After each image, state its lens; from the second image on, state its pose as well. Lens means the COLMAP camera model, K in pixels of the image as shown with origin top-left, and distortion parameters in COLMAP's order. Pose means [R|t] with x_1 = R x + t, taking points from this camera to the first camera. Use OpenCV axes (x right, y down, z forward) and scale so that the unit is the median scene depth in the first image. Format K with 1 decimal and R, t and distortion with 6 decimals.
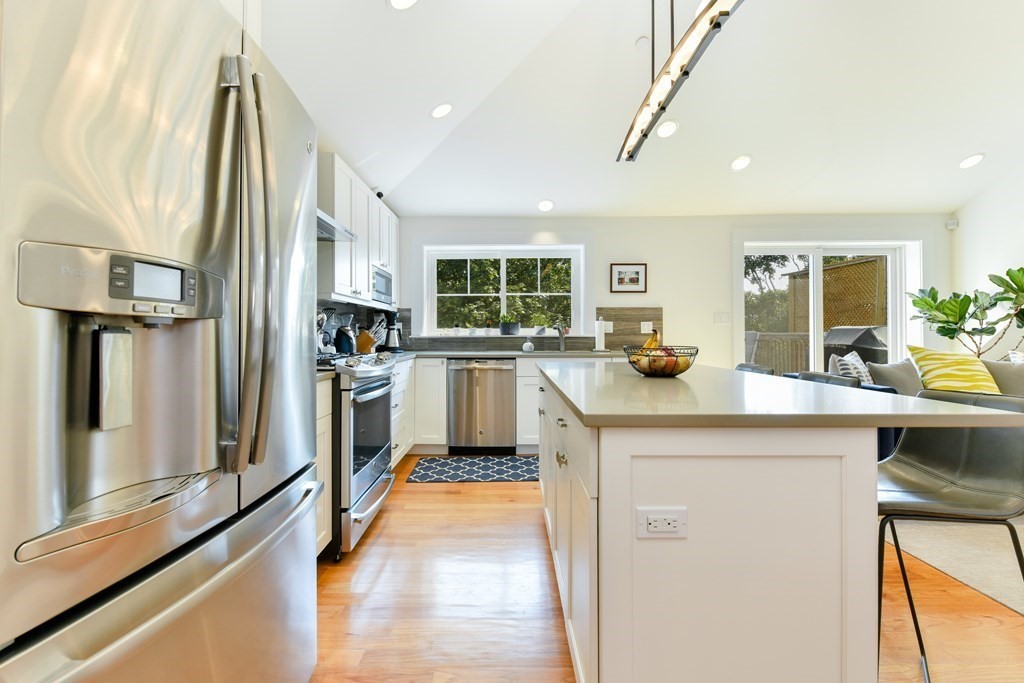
lens RADIAL K [[443.2, 0, 498.5], [0, 443.2, 331.8], [0, 0, 1]] dist [-0.001014, -0.000677]
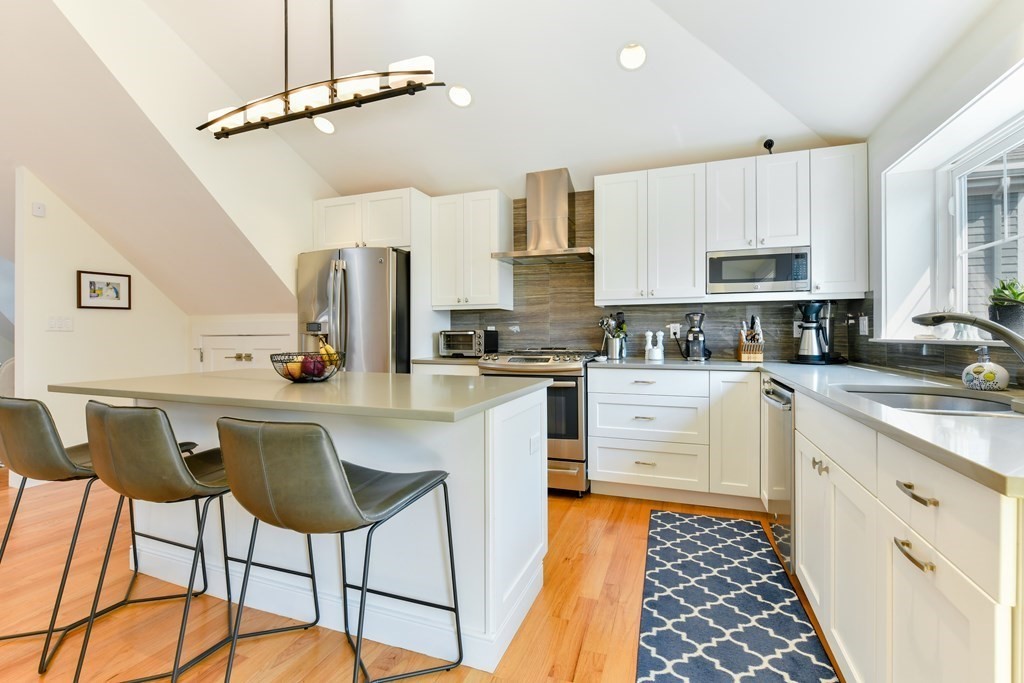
lens RADIAL K [[454.6, 0, 518.1], [0, 454.6, 335.5], [0, 0, 1]] dist [-0.000621, -0.000086]
pose [[-0.325756, 0.009453, -0.945407, 0.518629], [0.012165, 0.999909, 0.005807, -0.004214], [0.945376, -0.009609, -0.325841, 0.768560]]
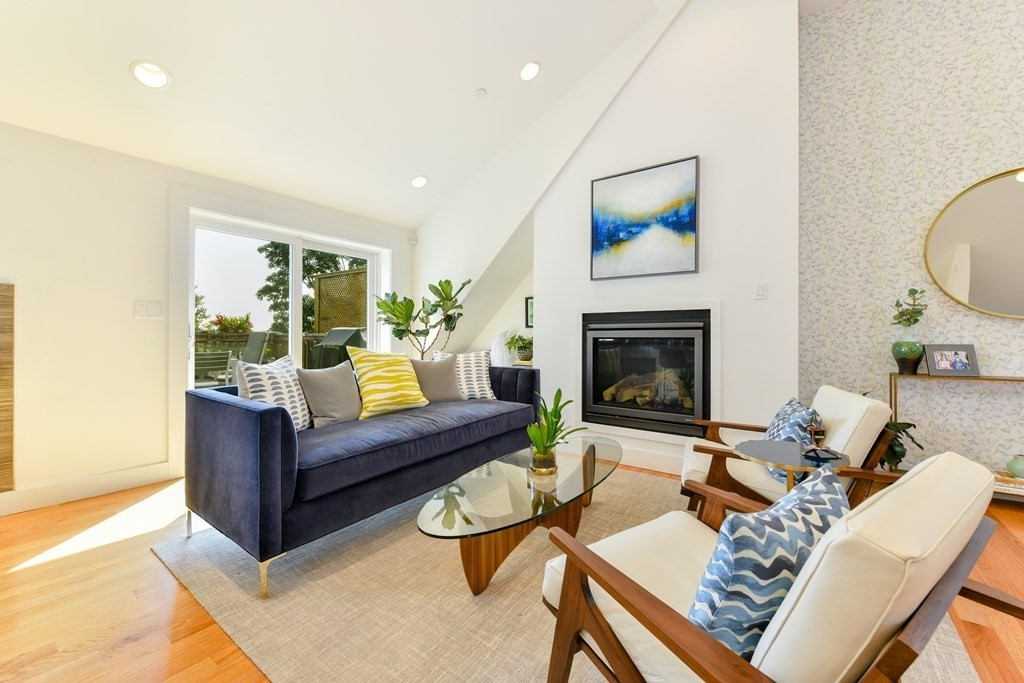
lens RADIAL K [[404.8, 0, 517.9], [0, 404.8, 337.5], [0, 0, 1]] dist [-0.000433, -0.003041]
pose [[0.575155, 0.004779, 0.818031, 0.324084], [-0.012707, 0.999914, 0.003093, 0.003808], [-0.817946, -0.012174, 0.575166, 0.171845]]
